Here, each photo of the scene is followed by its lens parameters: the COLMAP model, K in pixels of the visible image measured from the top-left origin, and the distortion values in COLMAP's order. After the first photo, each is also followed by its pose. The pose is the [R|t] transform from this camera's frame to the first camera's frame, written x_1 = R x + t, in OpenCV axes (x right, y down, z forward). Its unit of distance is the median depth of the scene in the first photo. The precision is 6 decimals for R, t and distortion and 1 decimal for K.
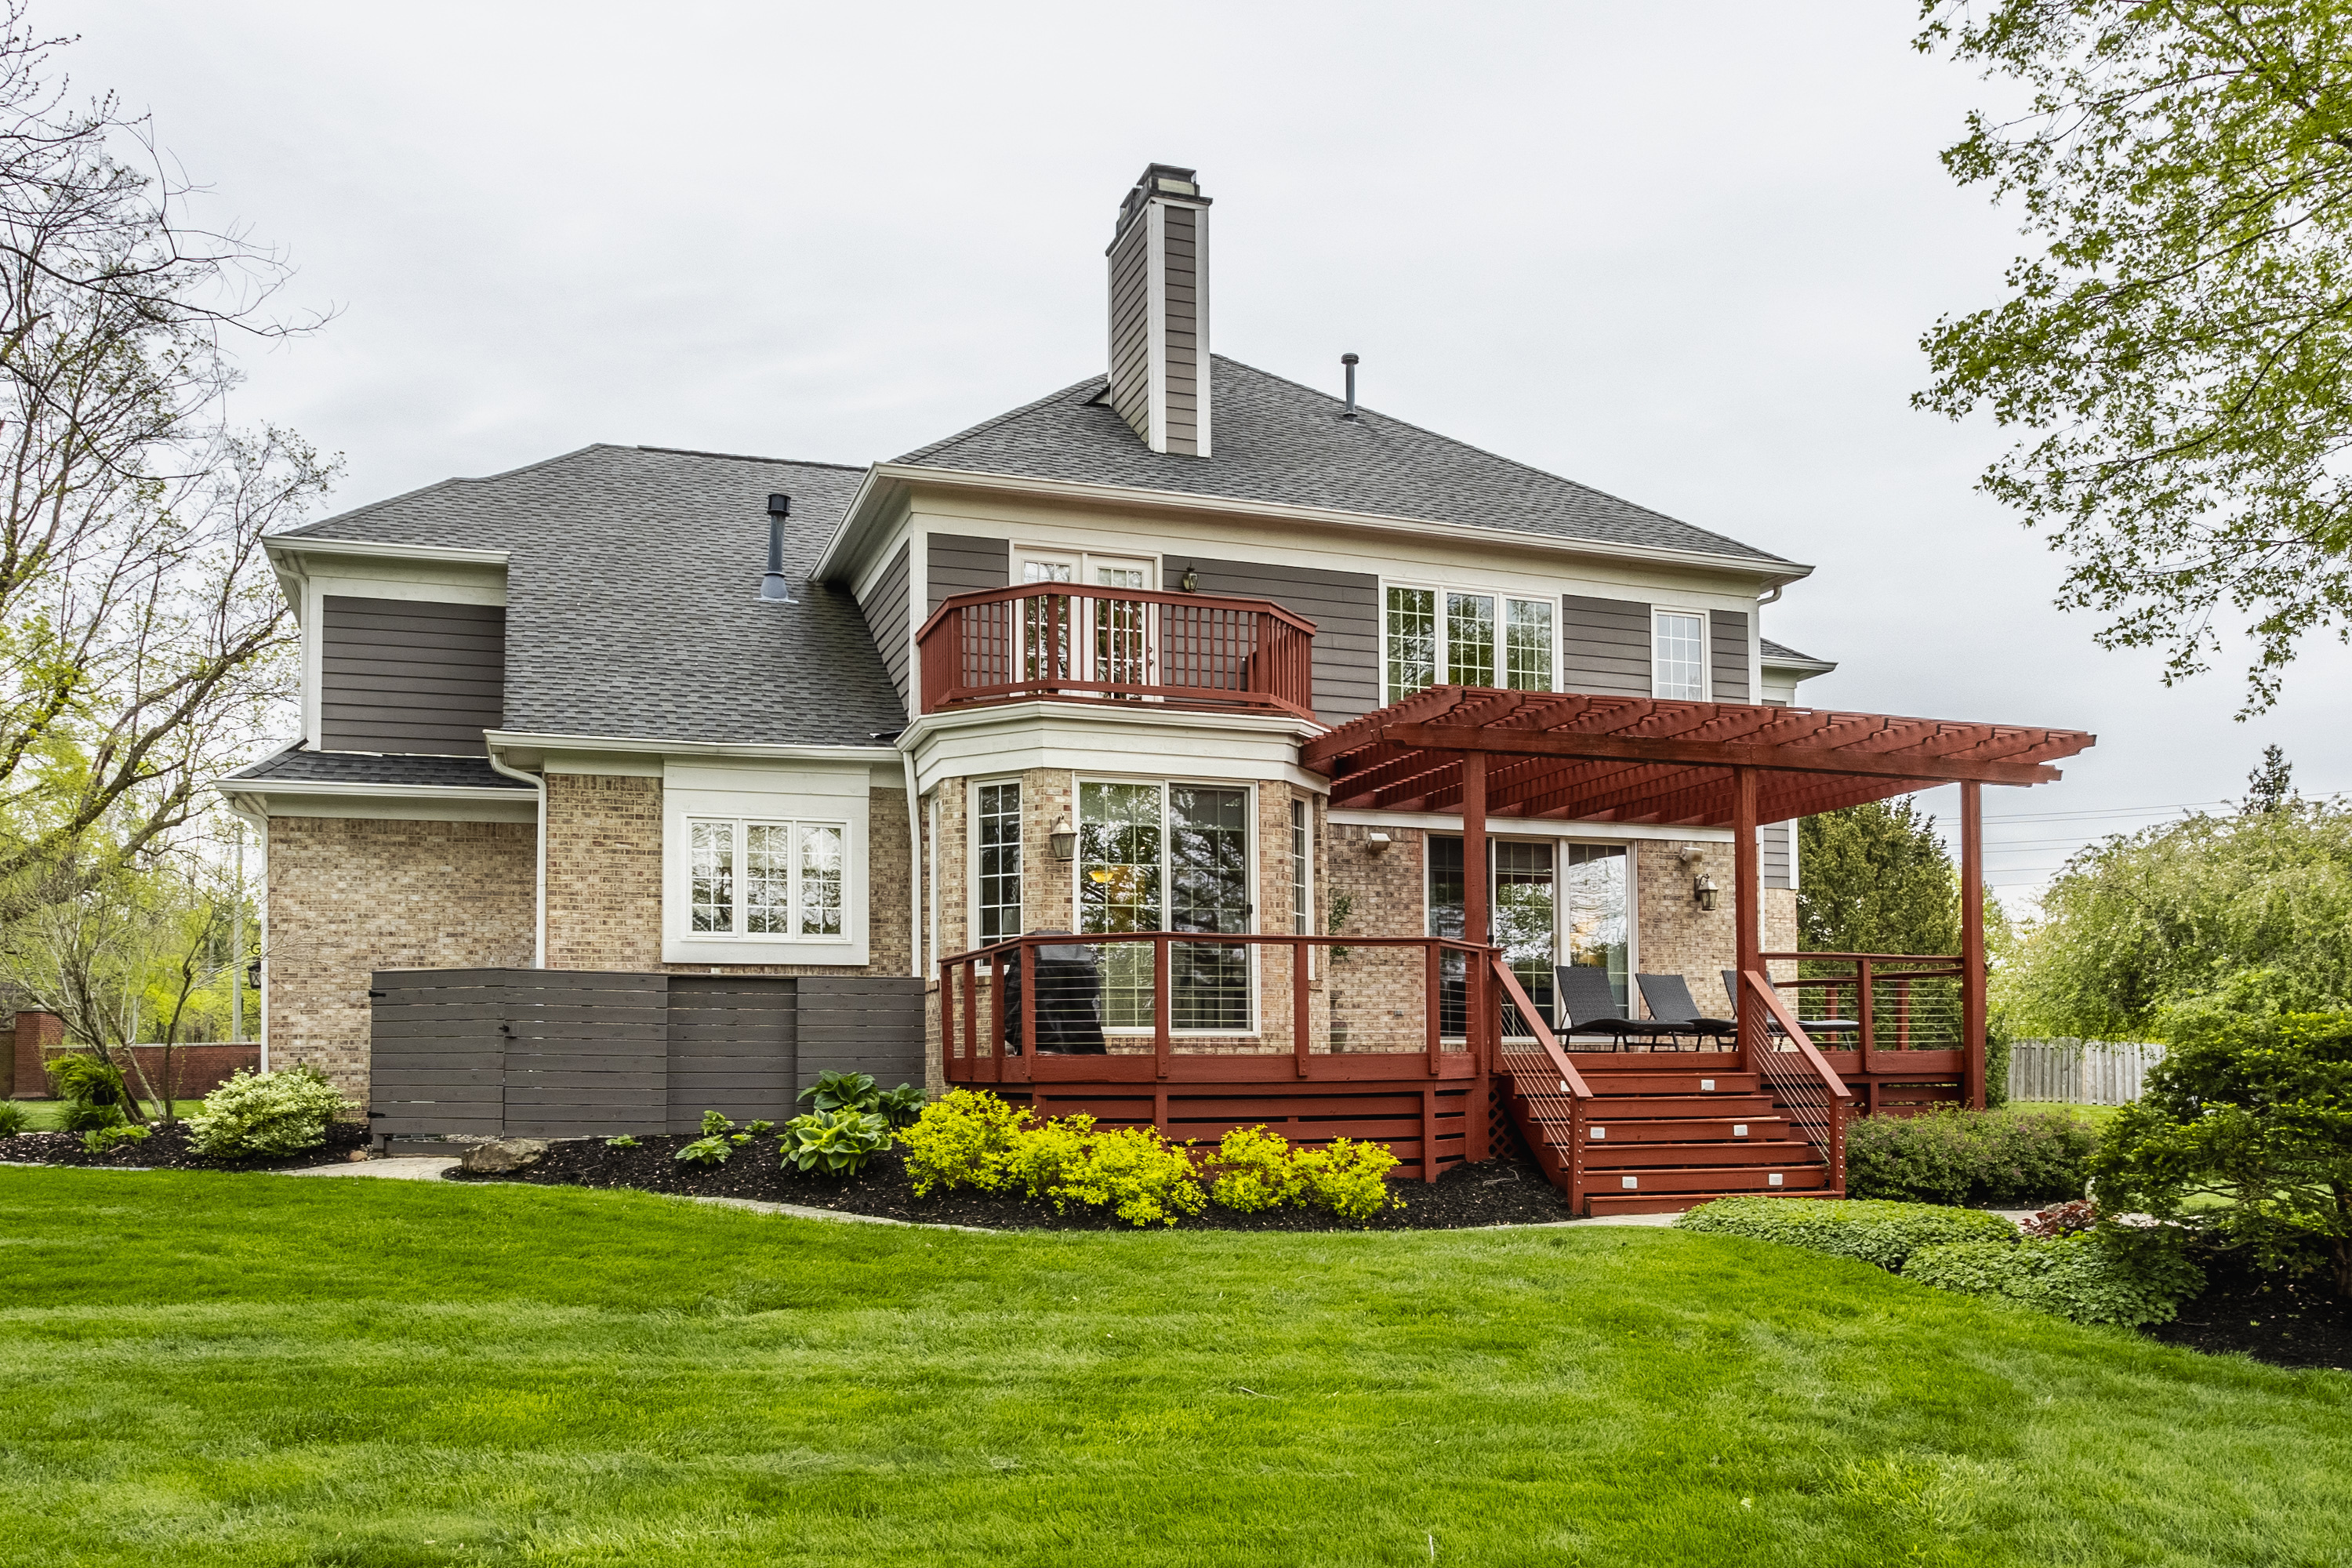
lens RADIAL K [[1122.4, 0, 1182.7], [0, 1122.4, 766.3], [0, 0, 1]] dist [-0.018786, 0.000089]
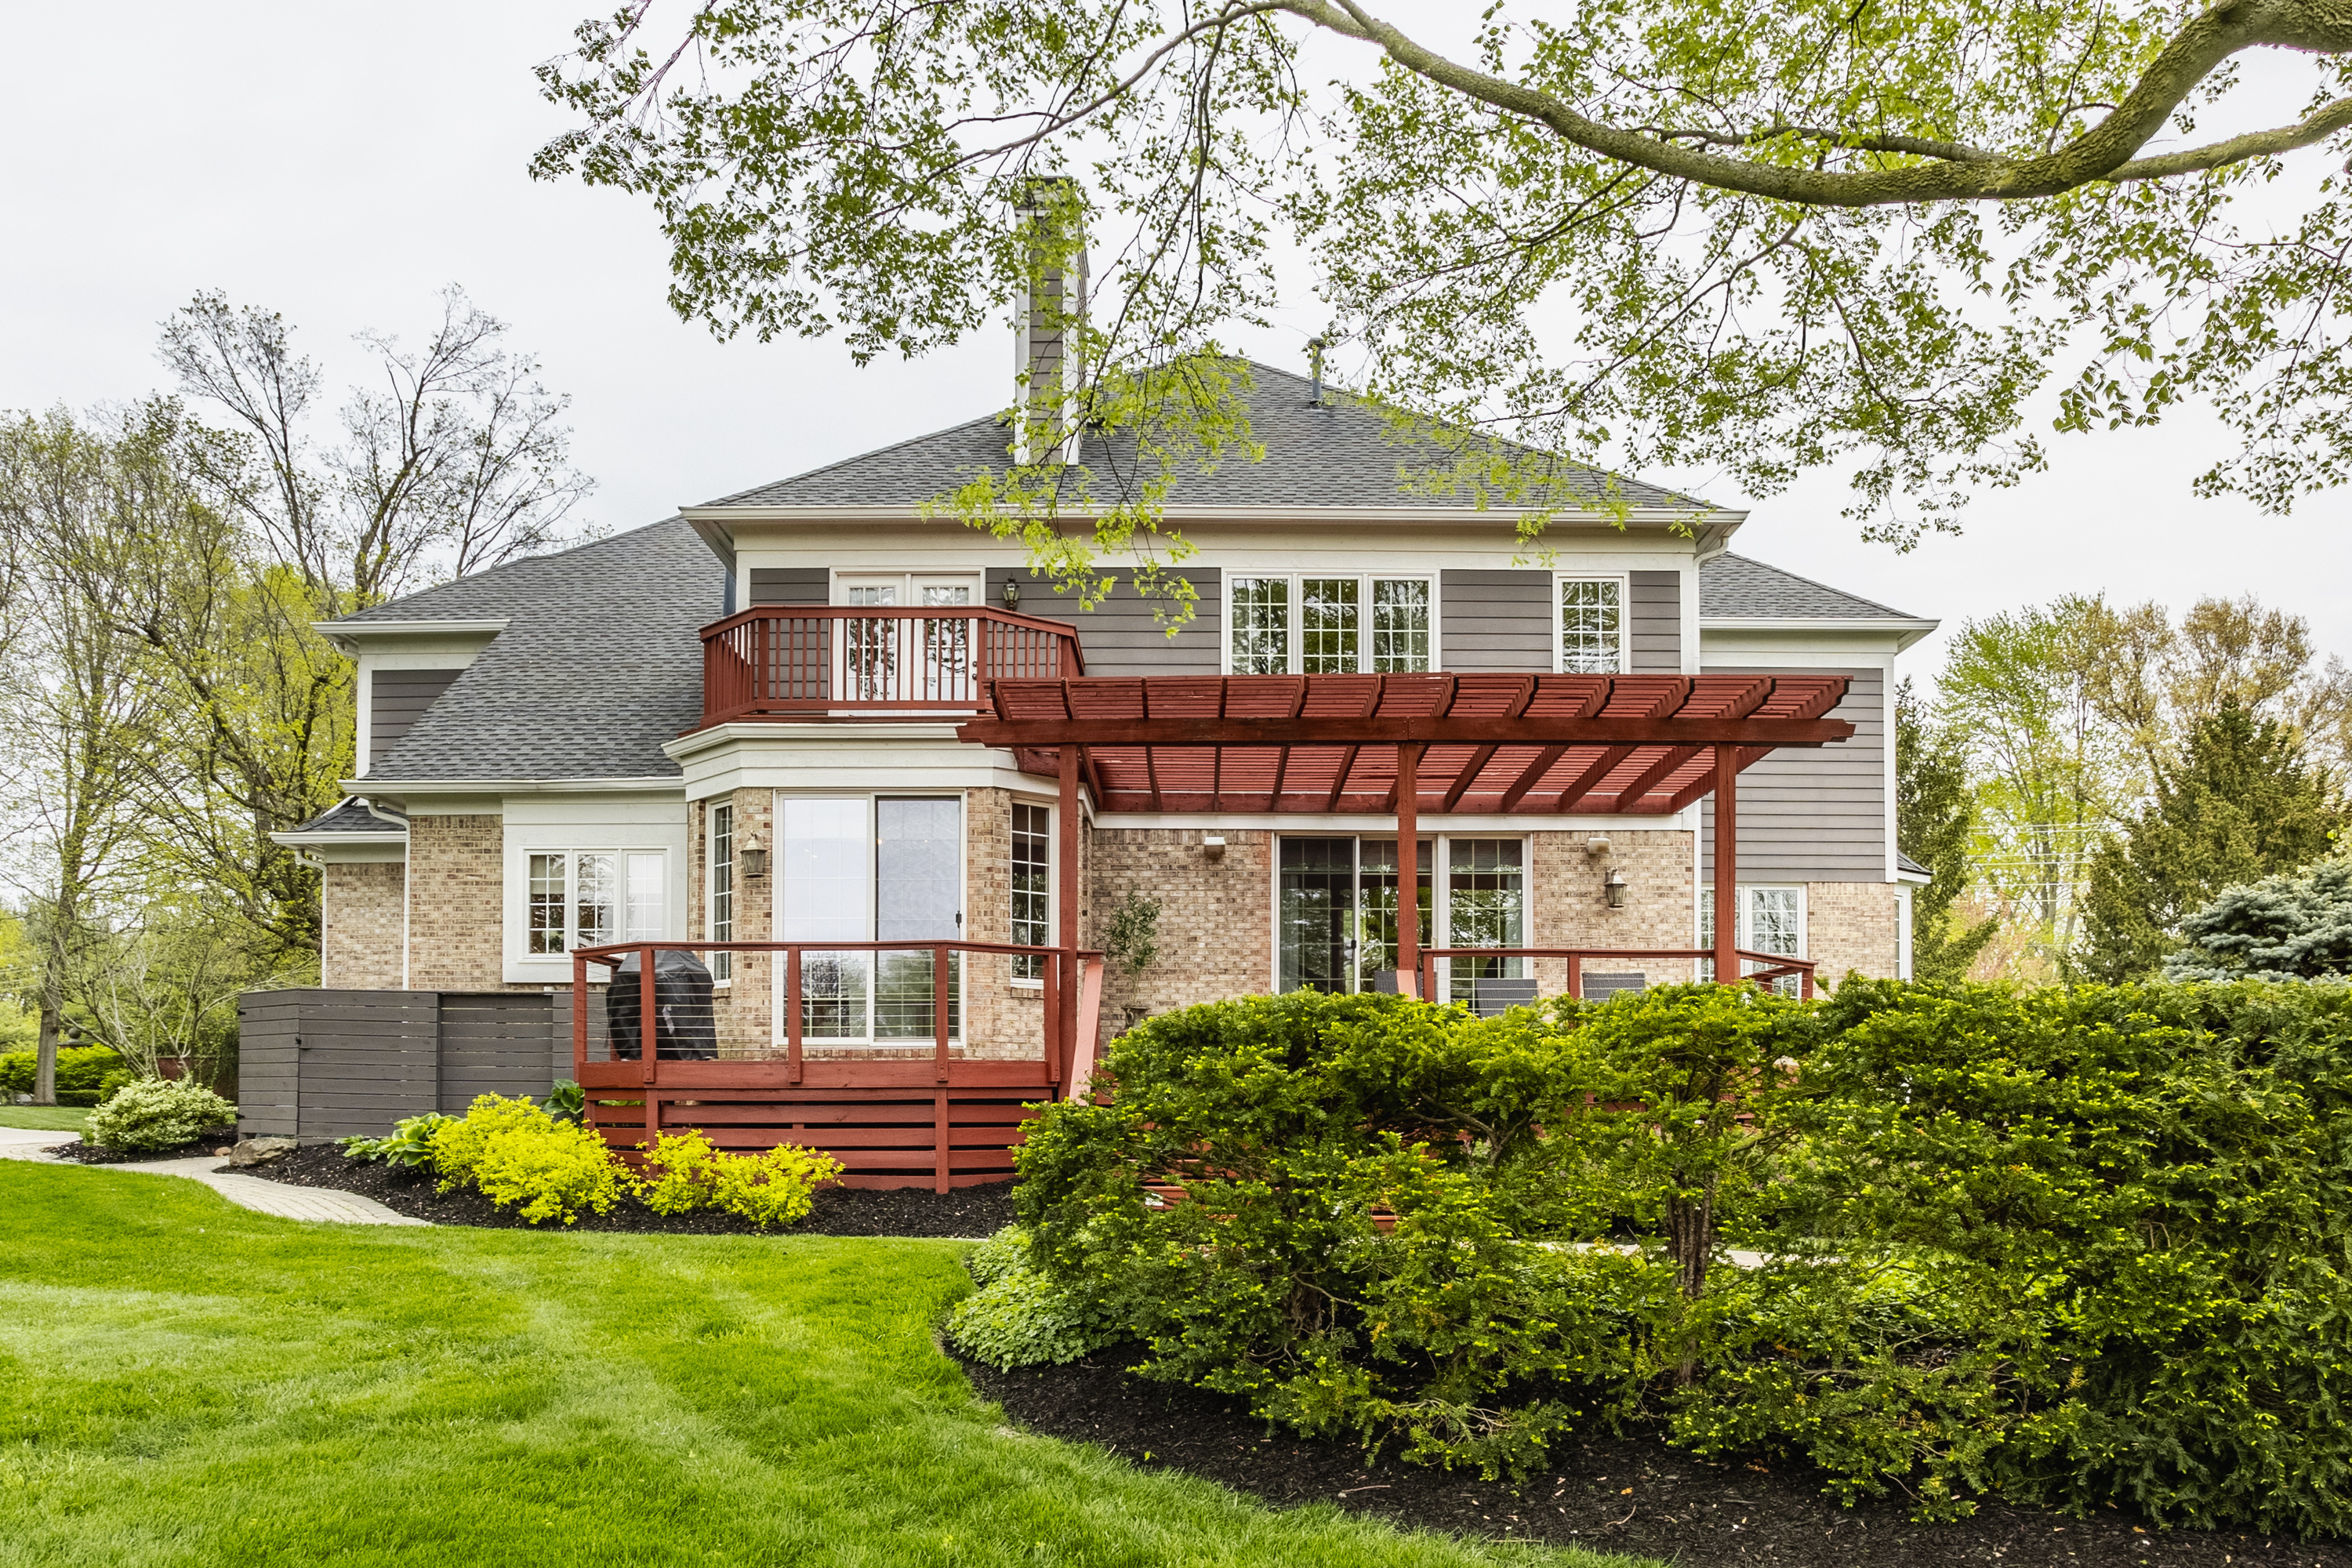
lens RADIAL K [[1122.4, 0, 1178.3], [0, 1122.4, 792.7], [0, 0, 1]] dist [-0.018786, 0.000089]
pose [[0.975103, -0.053645, -0.215166, 0.358869], [0.054532, 0.998510, -0.001817, 0.022419], [0.214943, -0.009961, 0.976576, 0.060347]]
